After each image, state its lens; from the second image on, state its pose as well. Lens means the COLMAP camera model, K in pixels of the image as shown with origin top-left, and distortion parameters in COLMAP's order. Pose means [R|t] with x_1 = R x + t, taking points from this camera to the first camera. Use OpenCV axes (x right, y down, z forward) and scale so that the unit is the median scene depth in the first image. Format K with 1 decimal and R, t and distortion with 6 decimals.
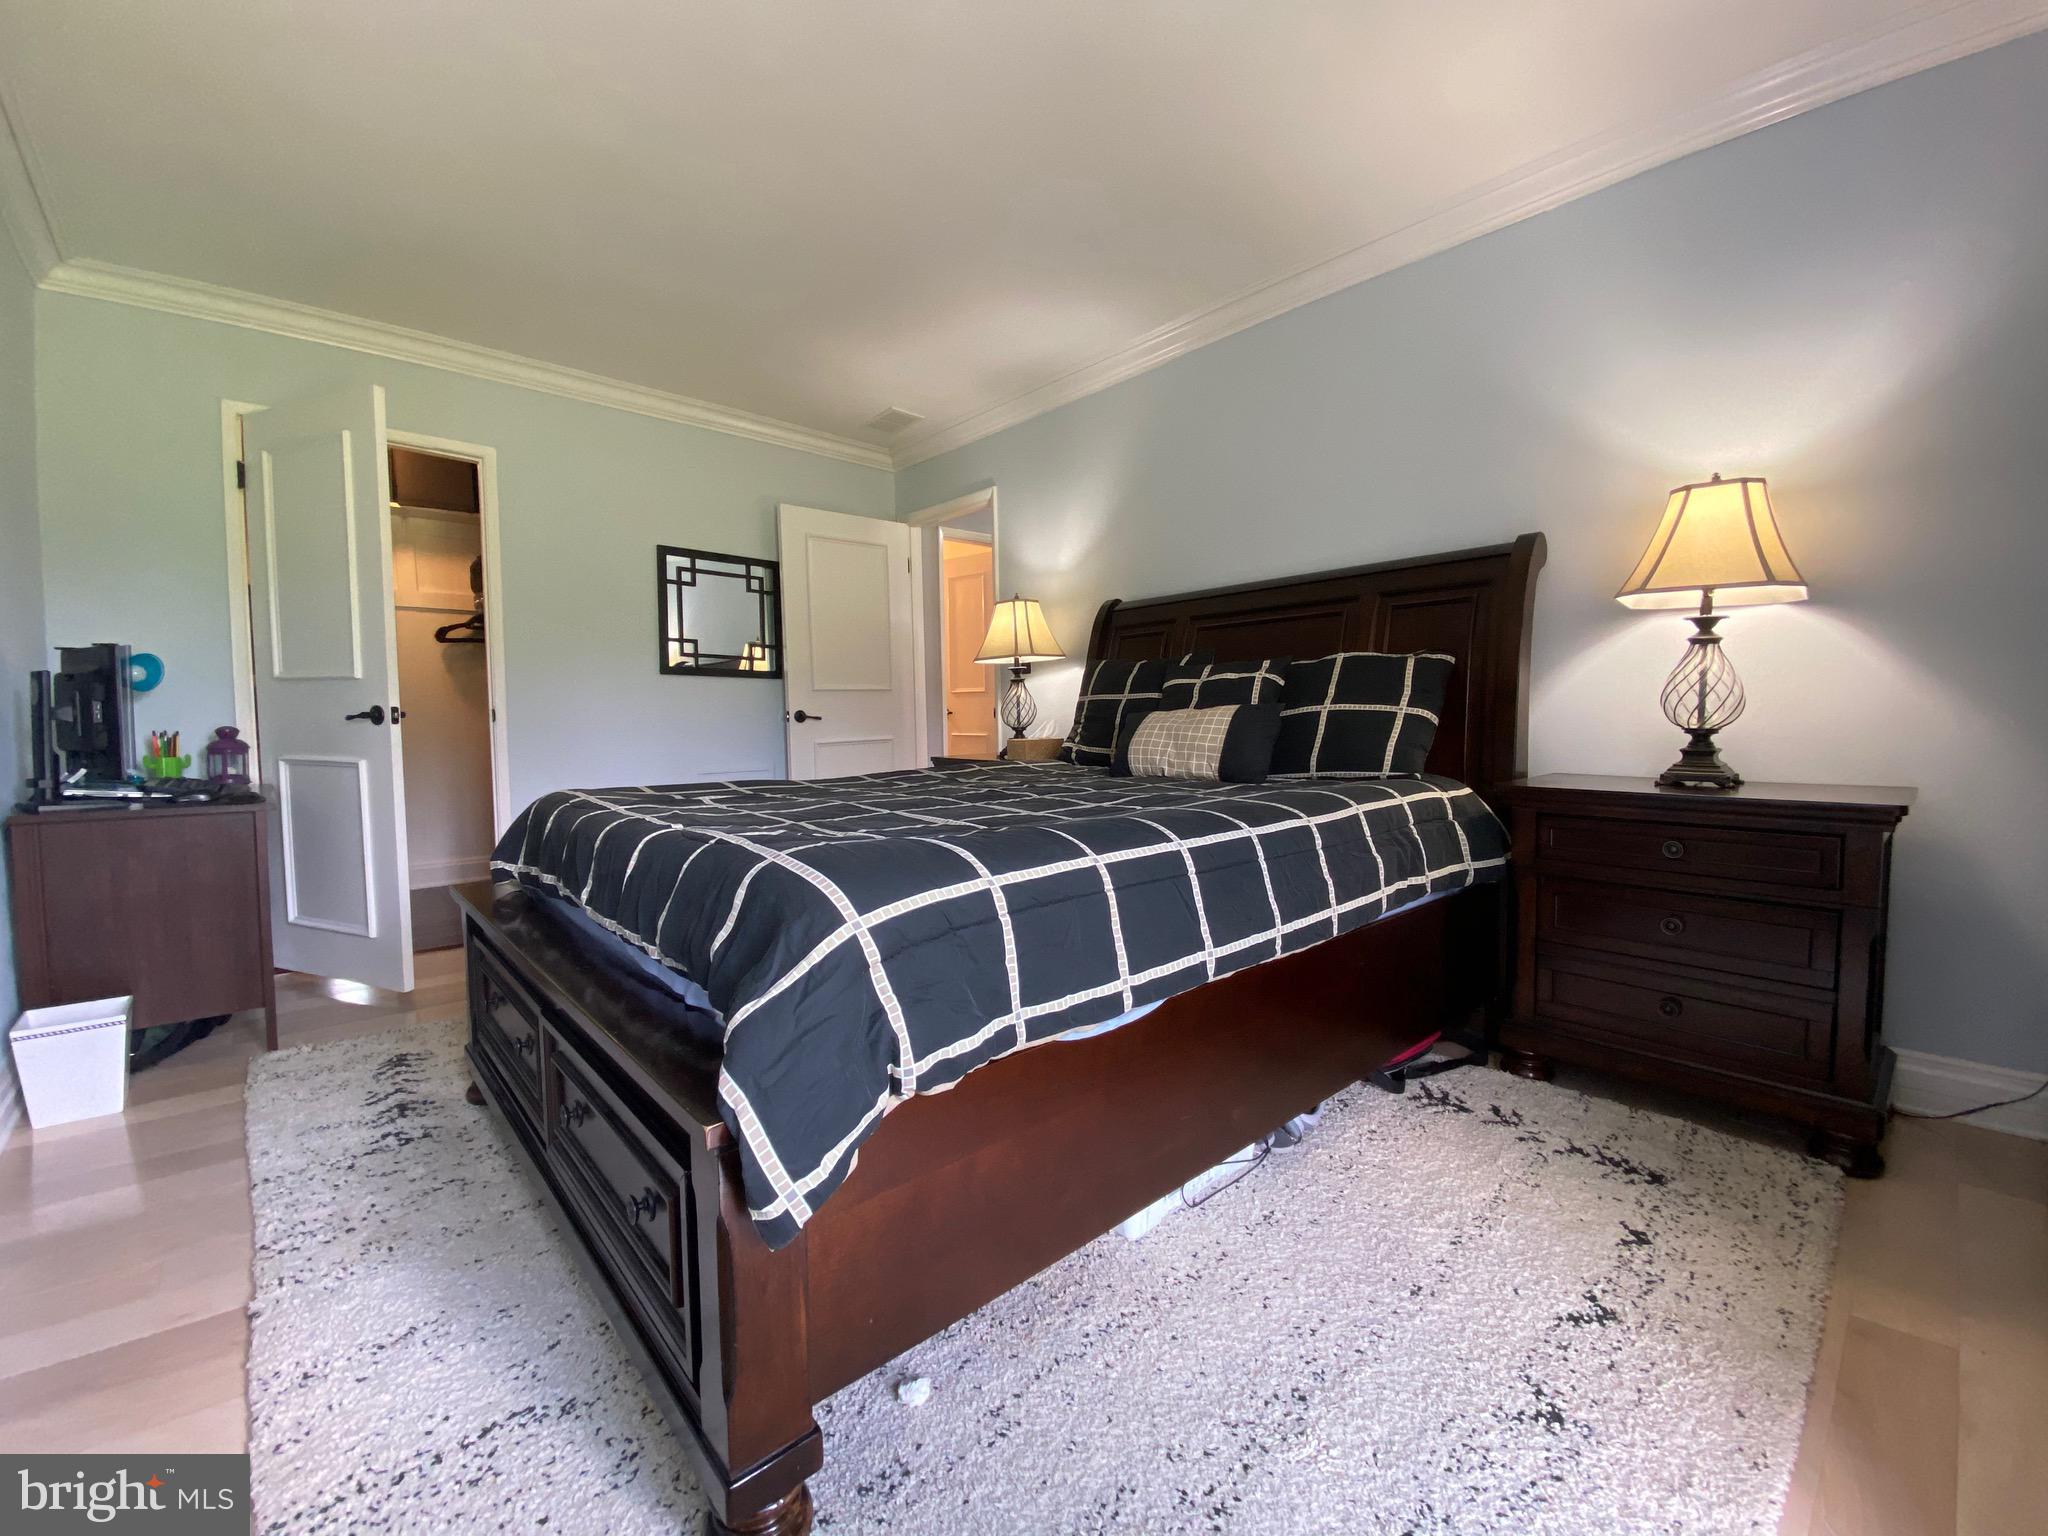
lens RADIAL K [[824.2, 0, 1018.2], [0, 824.2, 773.0], [0, 0, 1]] dist [0.000897, -0.014504]
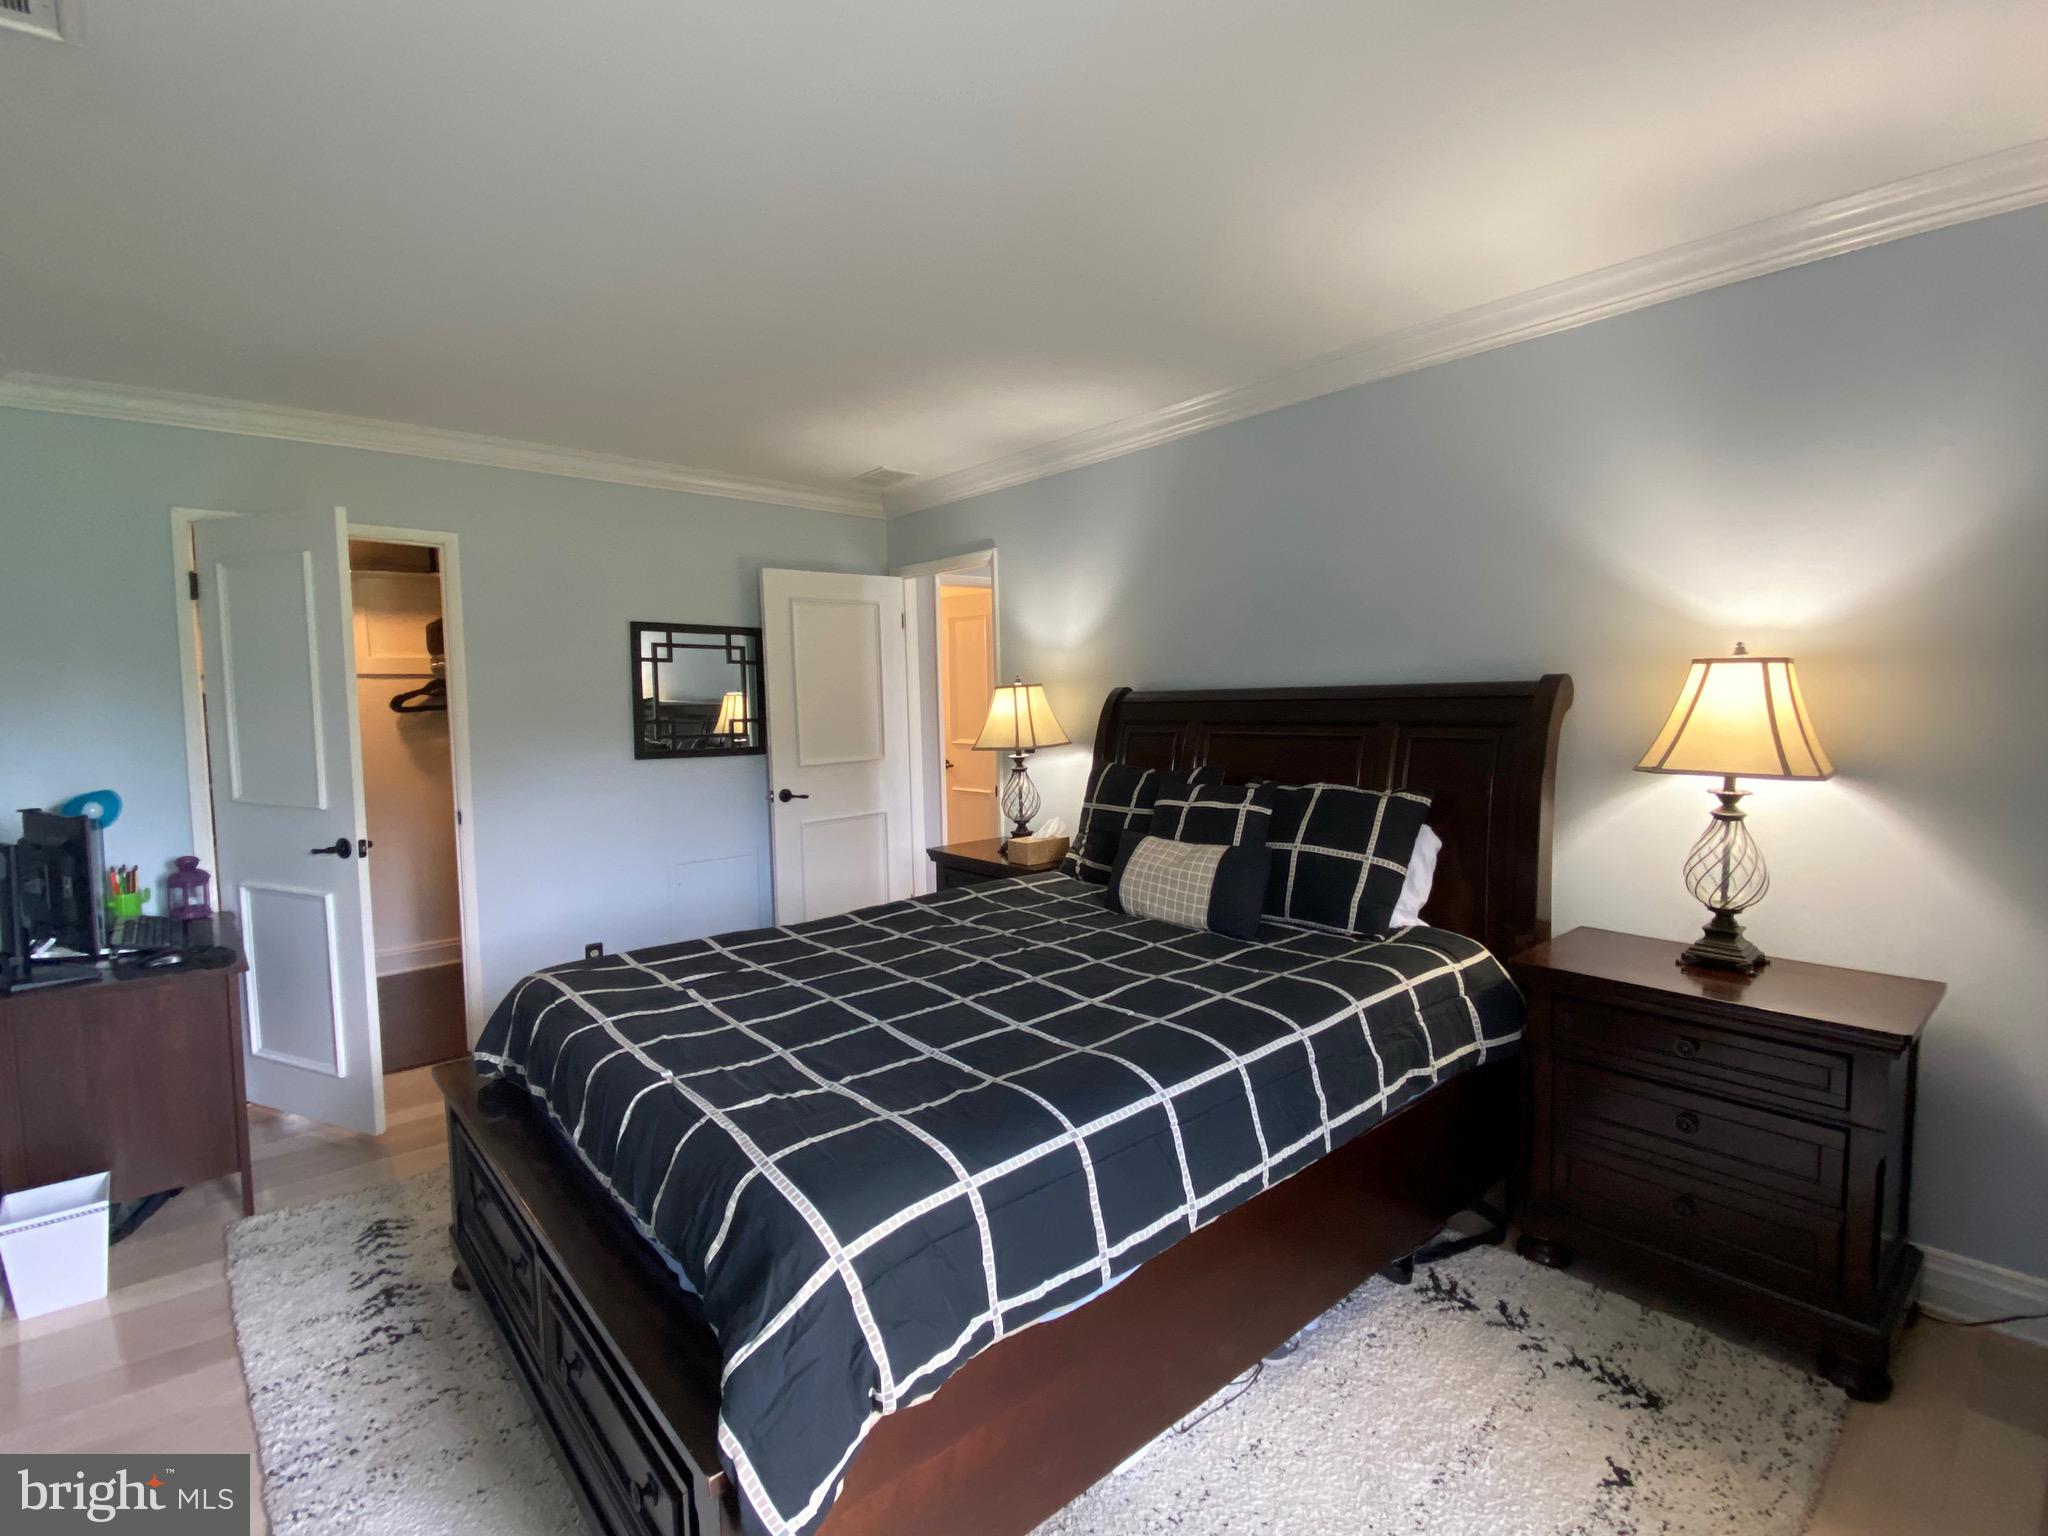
lens RADIAL K [[947.2, 0, 1018.3], [0, 947.2, 770.1], [0, 0, 1]] dist [0.000447, -0.014911]
pose [[0.999815, -0.005930, -0.018289, 0.031325], [0.006120, 0.999927, 0.010376, -0.229213], [0.018226, -0.010486, 0.999779, -0.112282]]
